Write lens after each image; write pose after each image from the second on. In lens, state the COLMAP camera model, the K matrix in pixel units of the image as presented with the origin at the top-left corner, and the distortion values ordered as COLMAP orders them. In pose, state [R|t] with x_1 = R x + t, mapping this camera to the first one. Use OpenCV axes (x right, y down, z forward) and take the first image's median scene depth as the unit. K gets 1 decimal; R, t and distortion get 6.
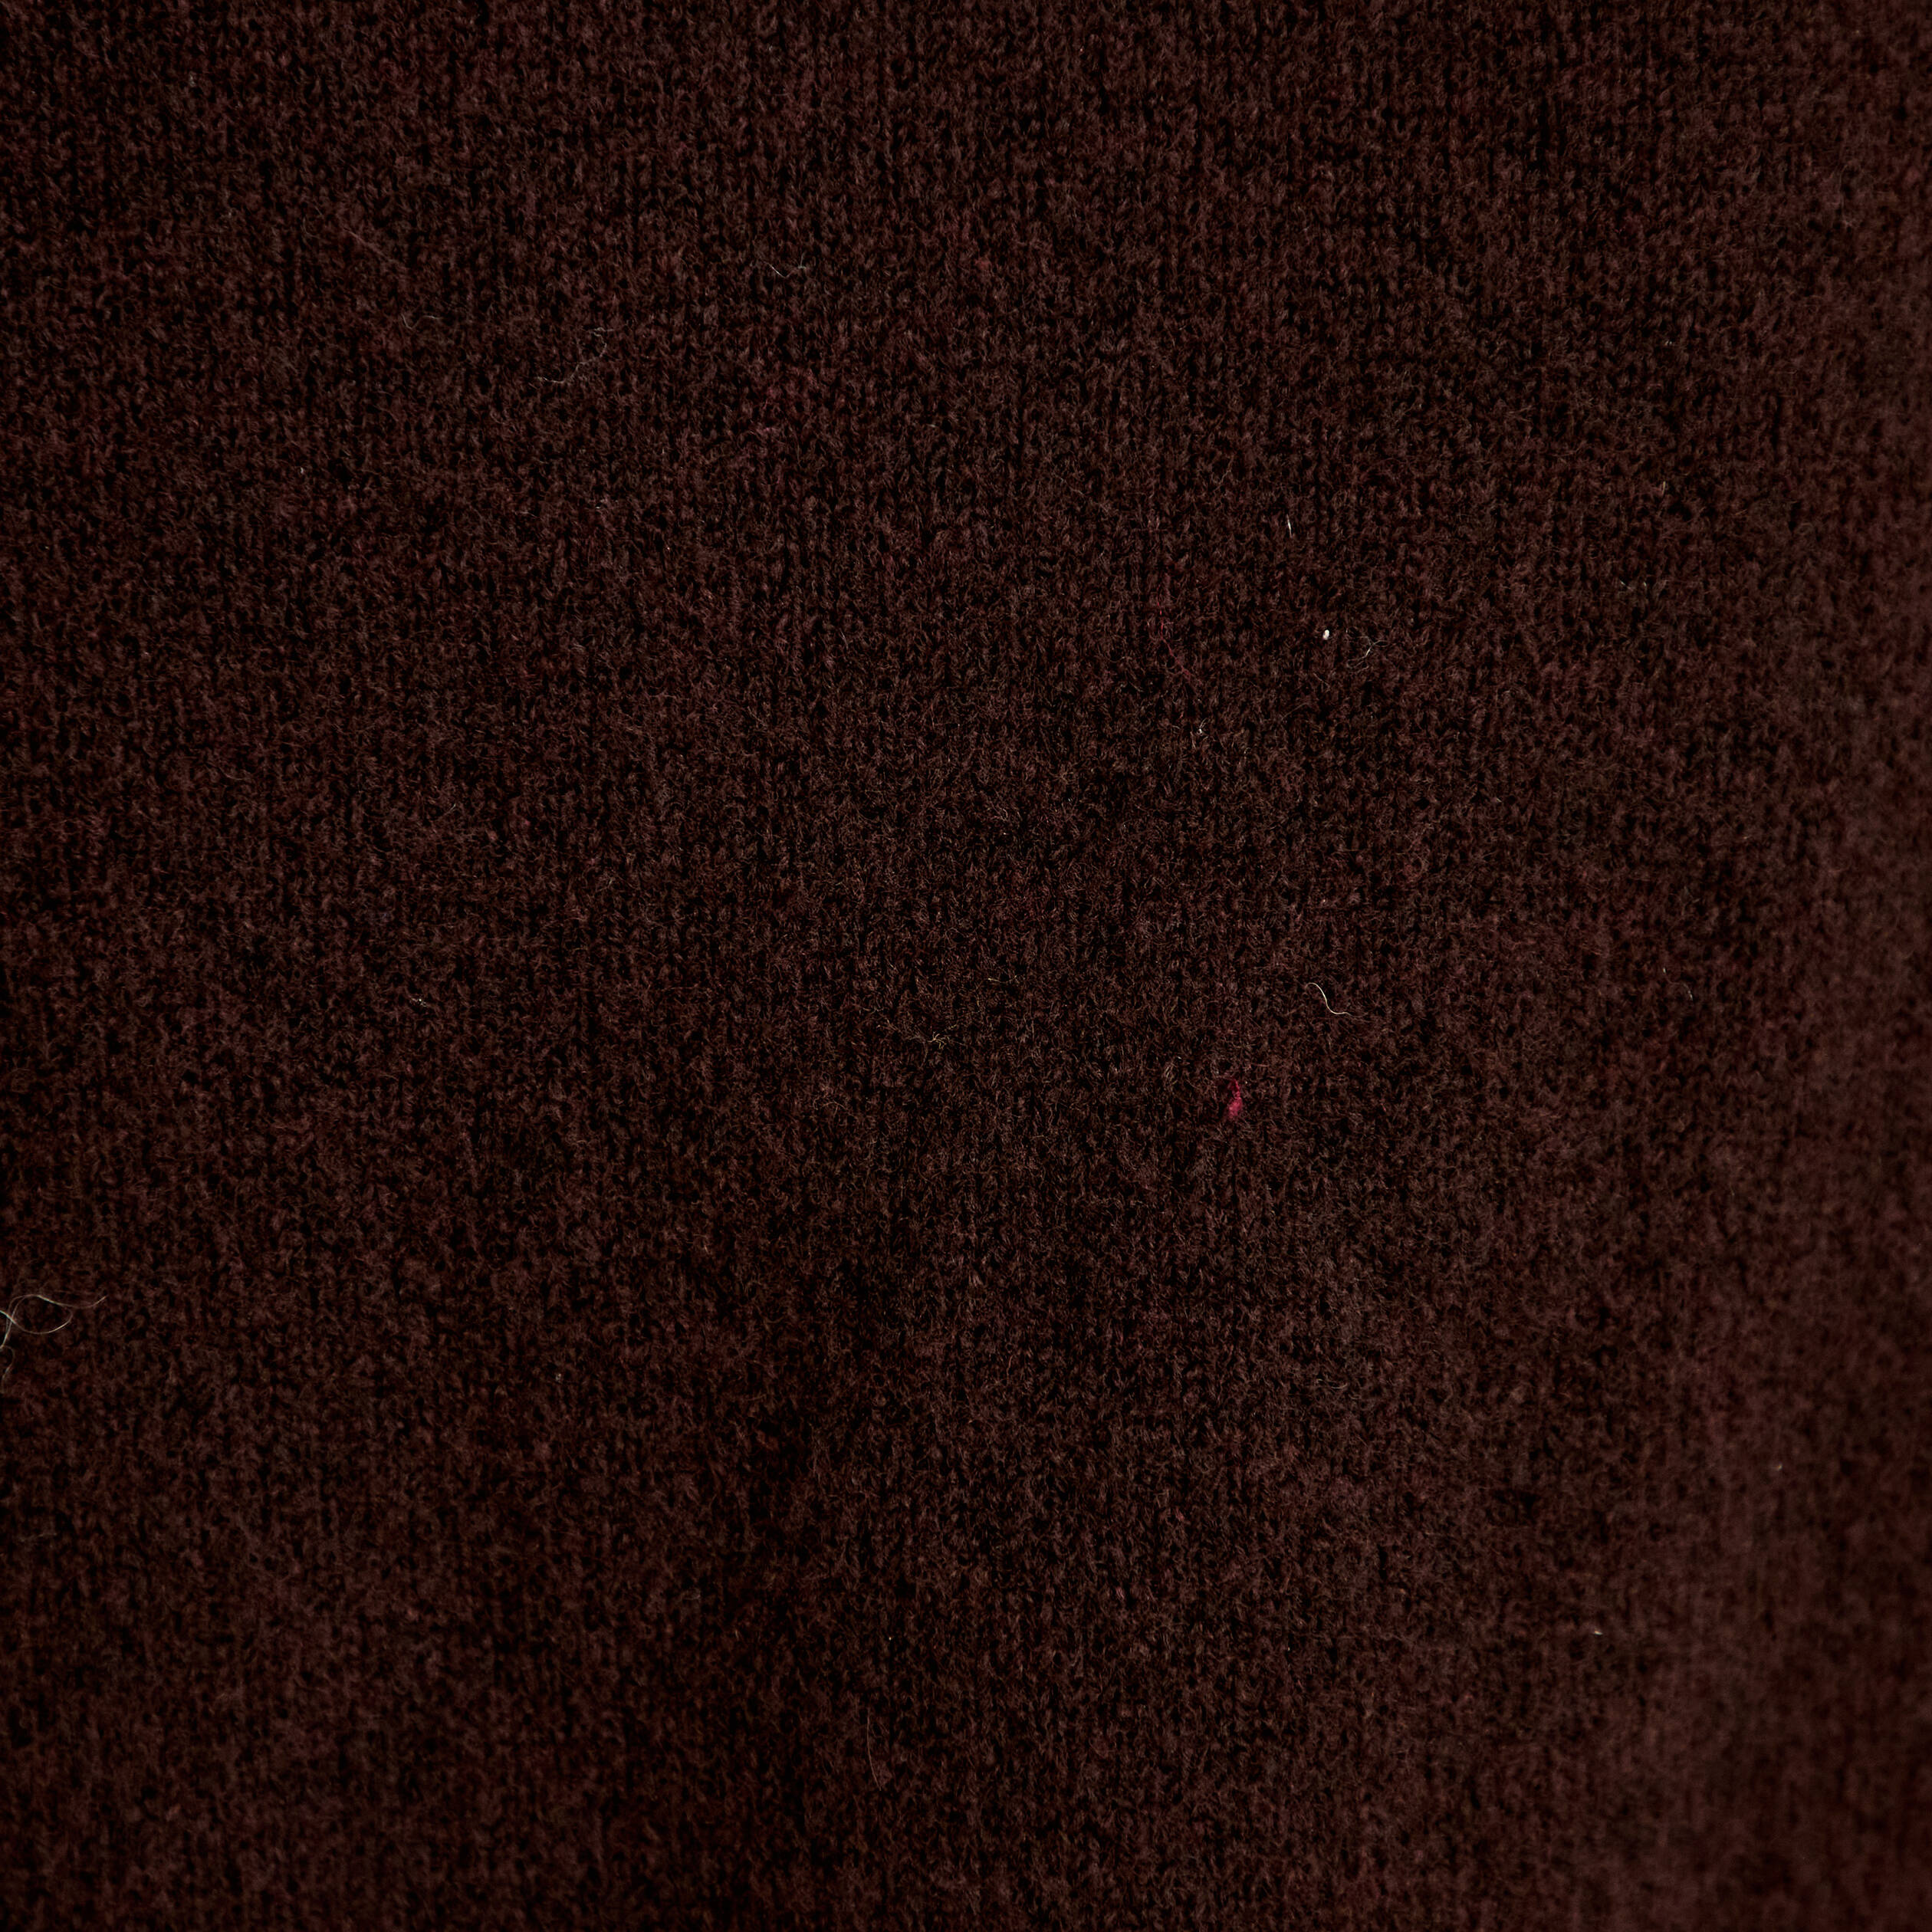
lens RADIAL K [[6778.8, 0, 966.1], [0, 6778.8, 965.5], [0, 0, 1]] dist [-0.204404, 0.000000]
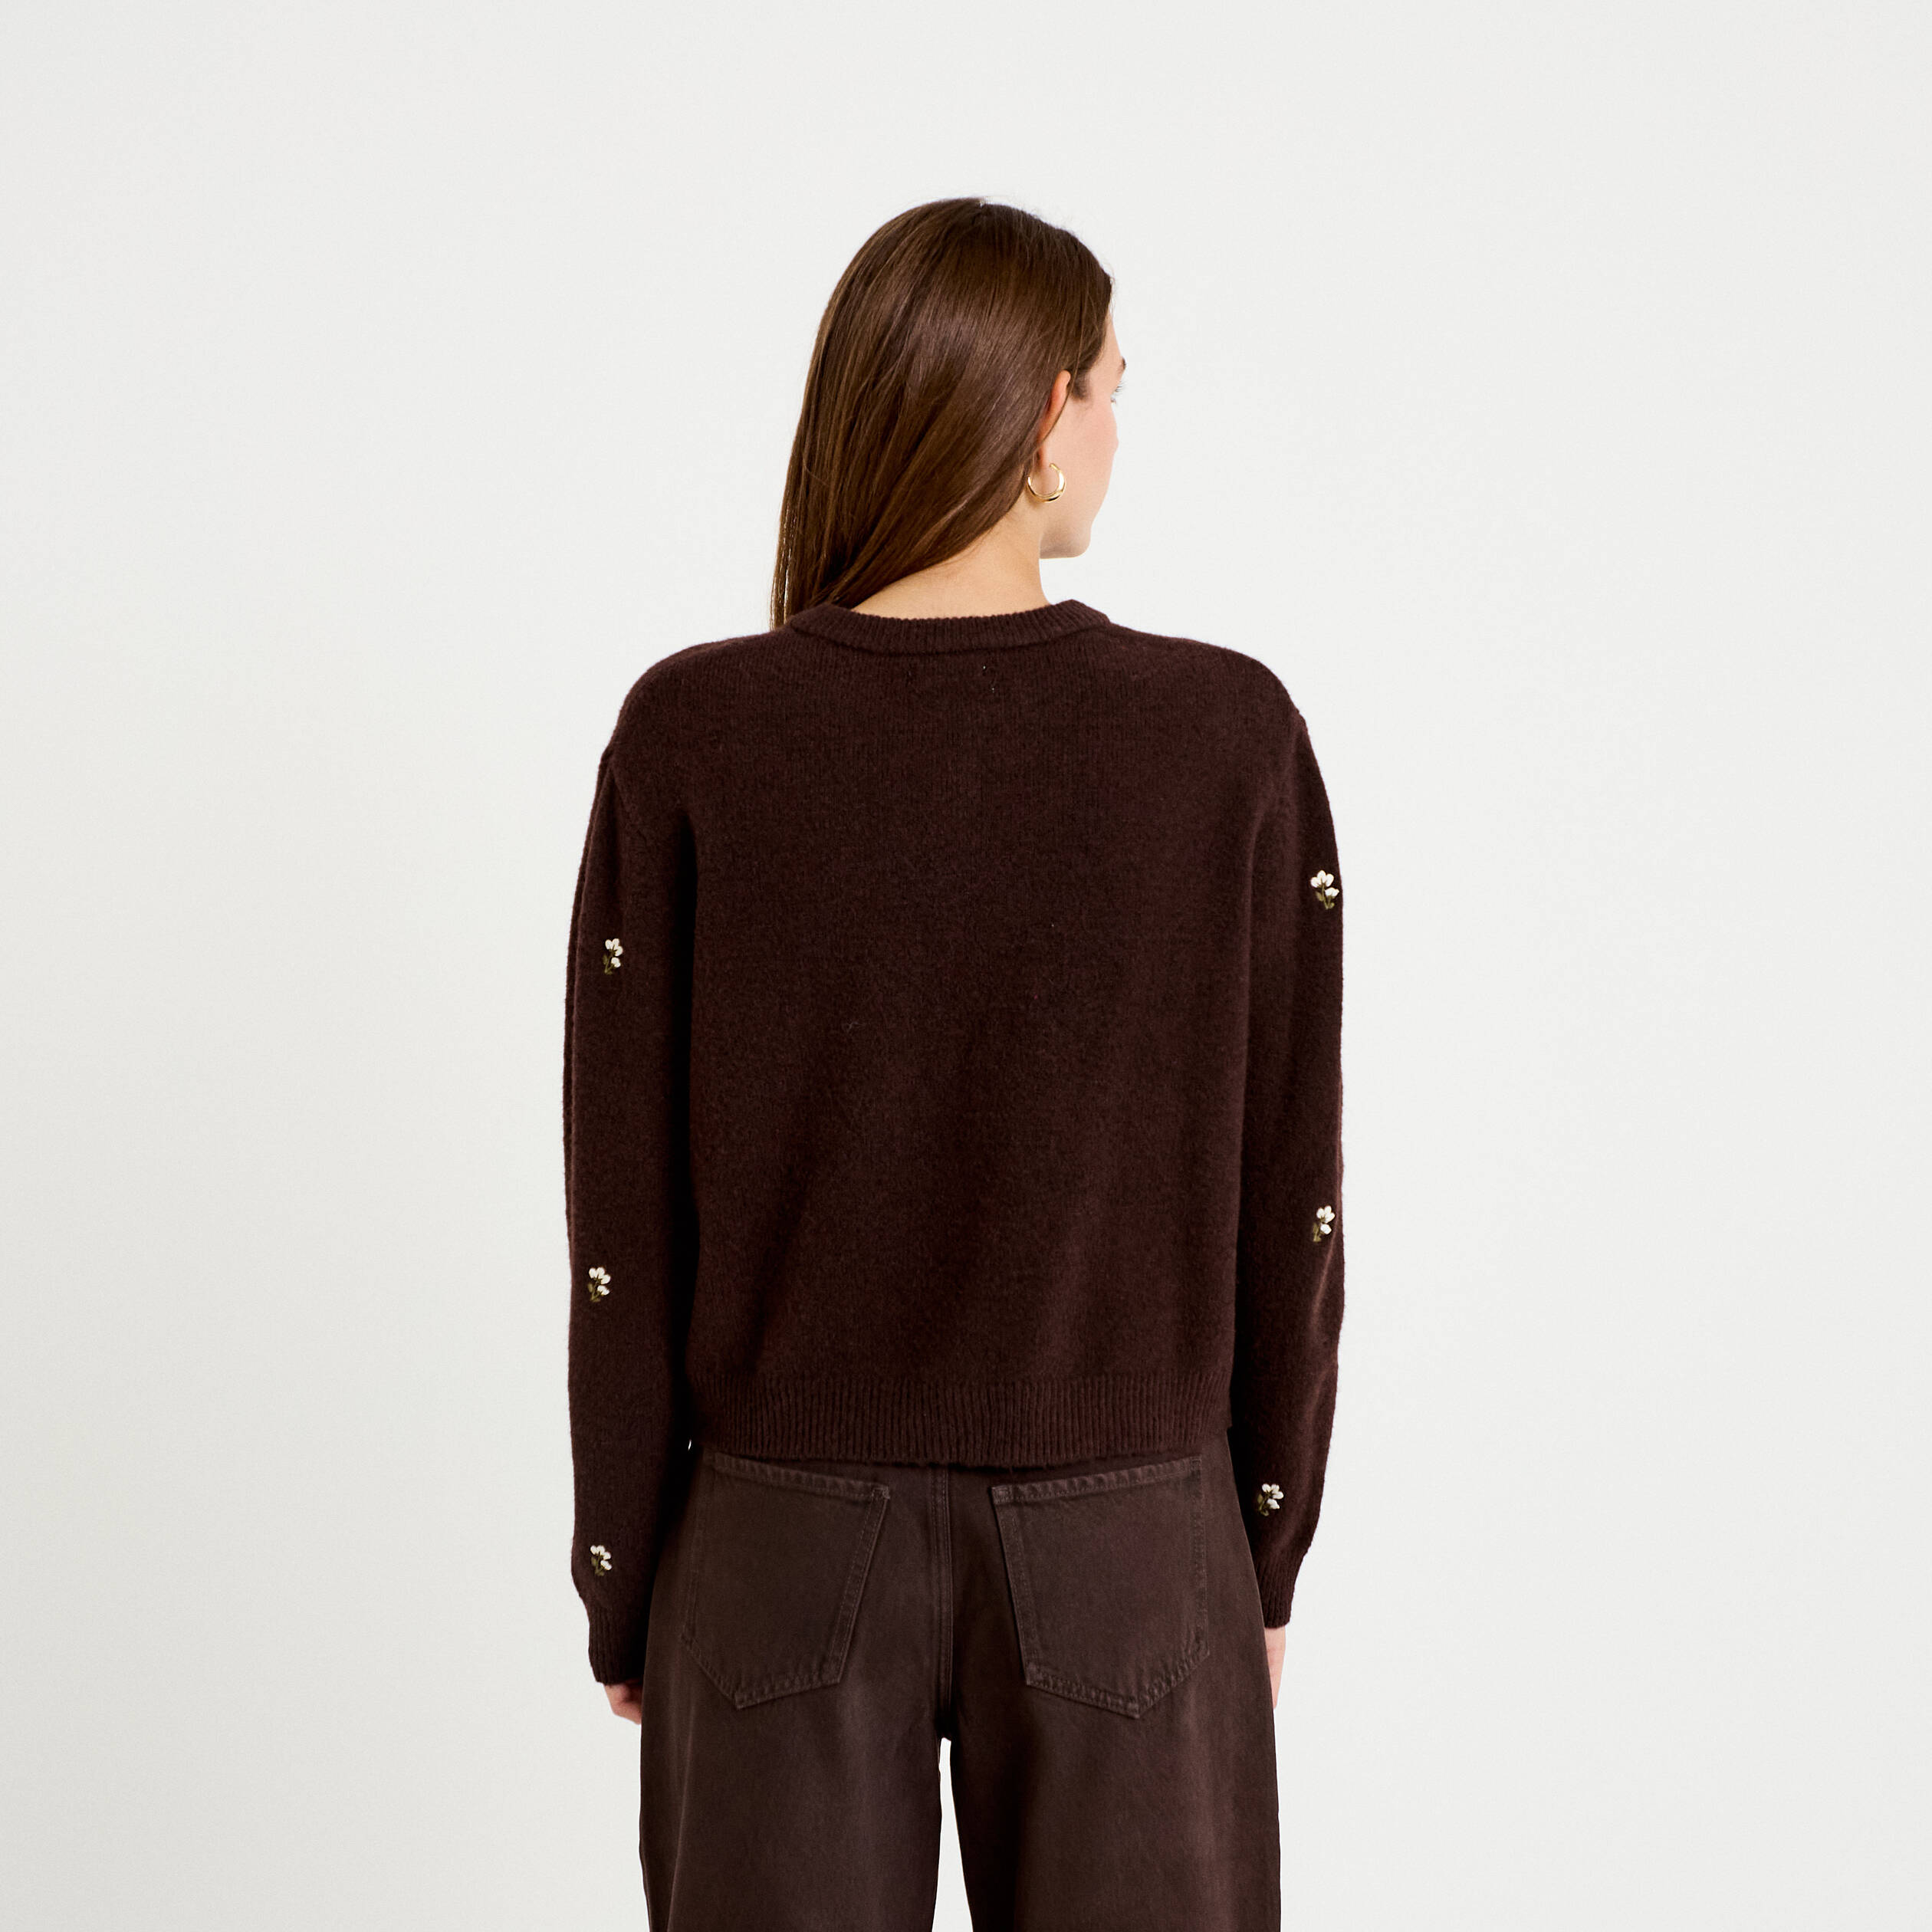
lens RADIAL K [[3728.6, 0, 966.0], [0, 3728.6, 966.4], [0, 0, 1]] dist [0.089279, 0.000000]
pose [[0.990719, 0.018813, -0.134617, 0.452972], [-0.019838, 0.999784, -0.006278, 0.014466], [0.134470, 0.008890, 0.990878, -2.558683]]
